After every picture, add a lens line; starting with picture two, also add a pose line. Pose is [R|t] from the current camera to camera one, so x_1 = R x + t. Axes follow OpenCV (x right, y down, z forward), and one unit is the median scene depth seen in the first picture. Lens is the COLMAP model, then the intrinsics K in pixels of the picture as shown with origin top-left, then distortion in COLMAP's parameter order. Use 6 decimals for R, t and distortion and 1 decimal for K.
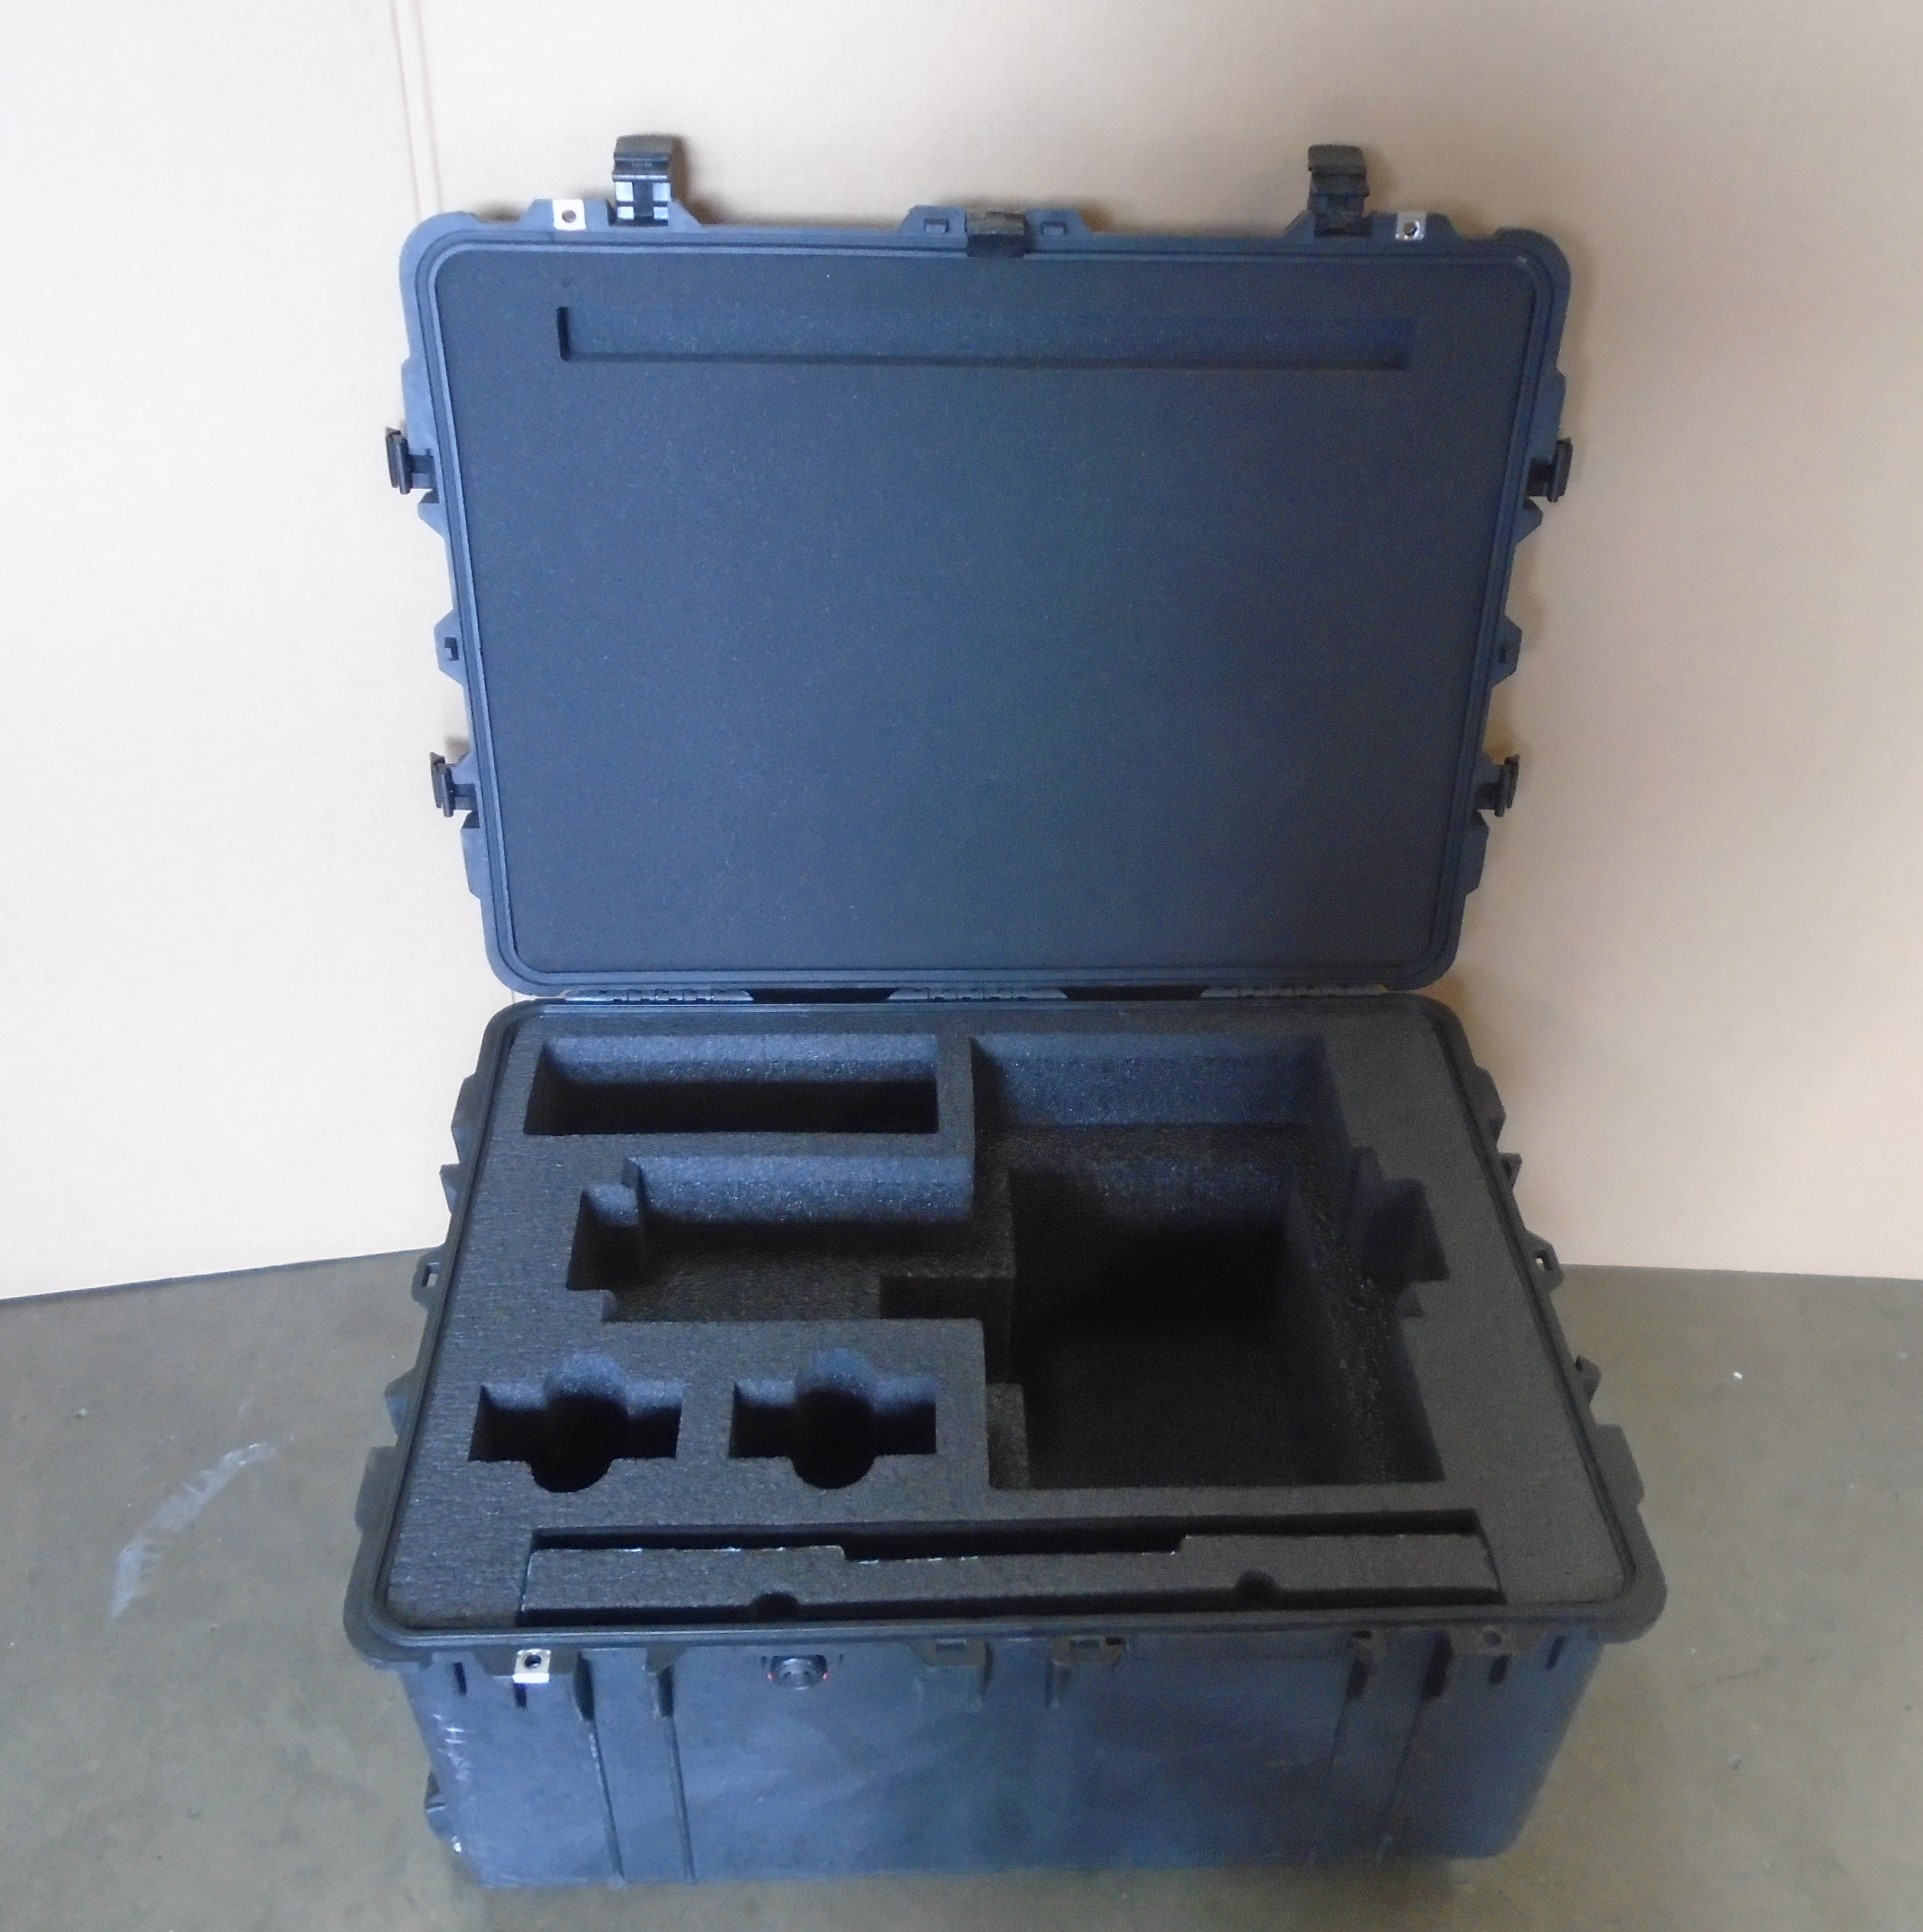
lens RADIAL K [[1985.0, 0, 961.5], [0, 1985.0, 966.0], [0, 0, 1]] dist [0.008661, 0.014548]
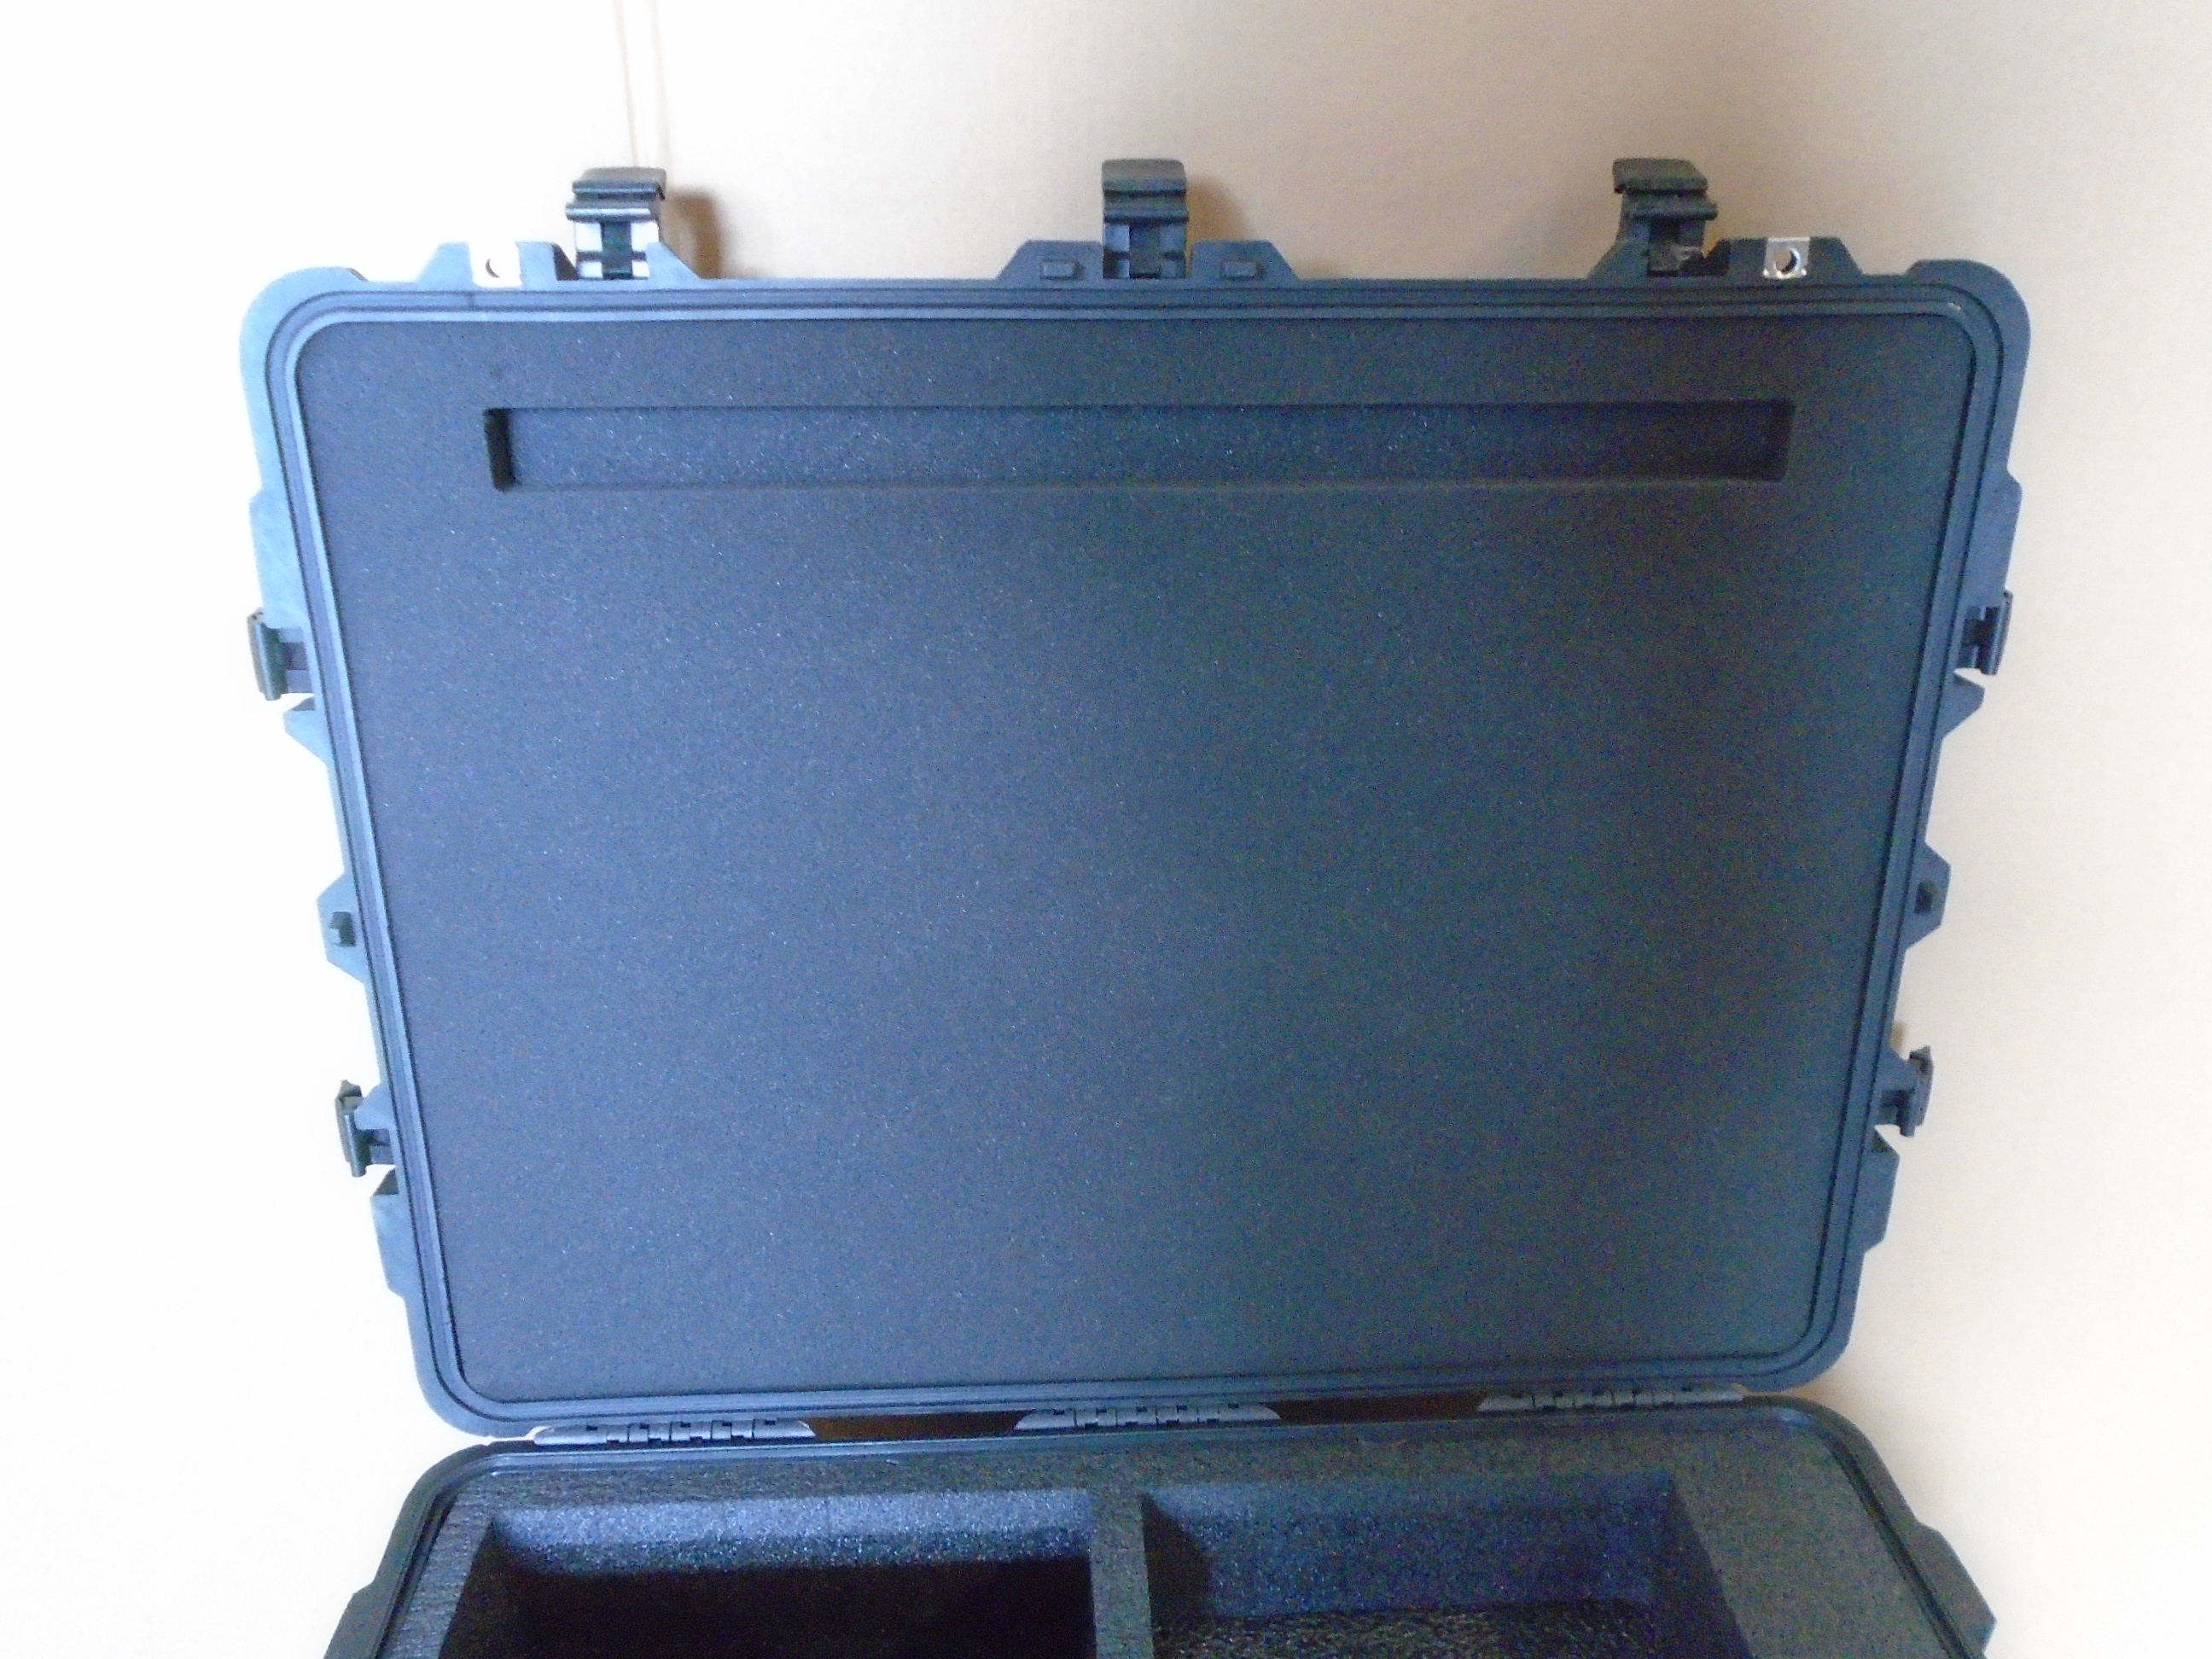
lens RADIAL K [[1655.0, 0, 1089.2], [0, 1655.0, 817.6], [0, 0, 1]] dist [-0.007384, -0.001835]
pose [[0.999704, -0.024283, -0.001284, -0.006904], [0.023436, 0.976252, -0.215367, -0.071568], [0.006484, 0.215273, 0.976532, 0.453814]]
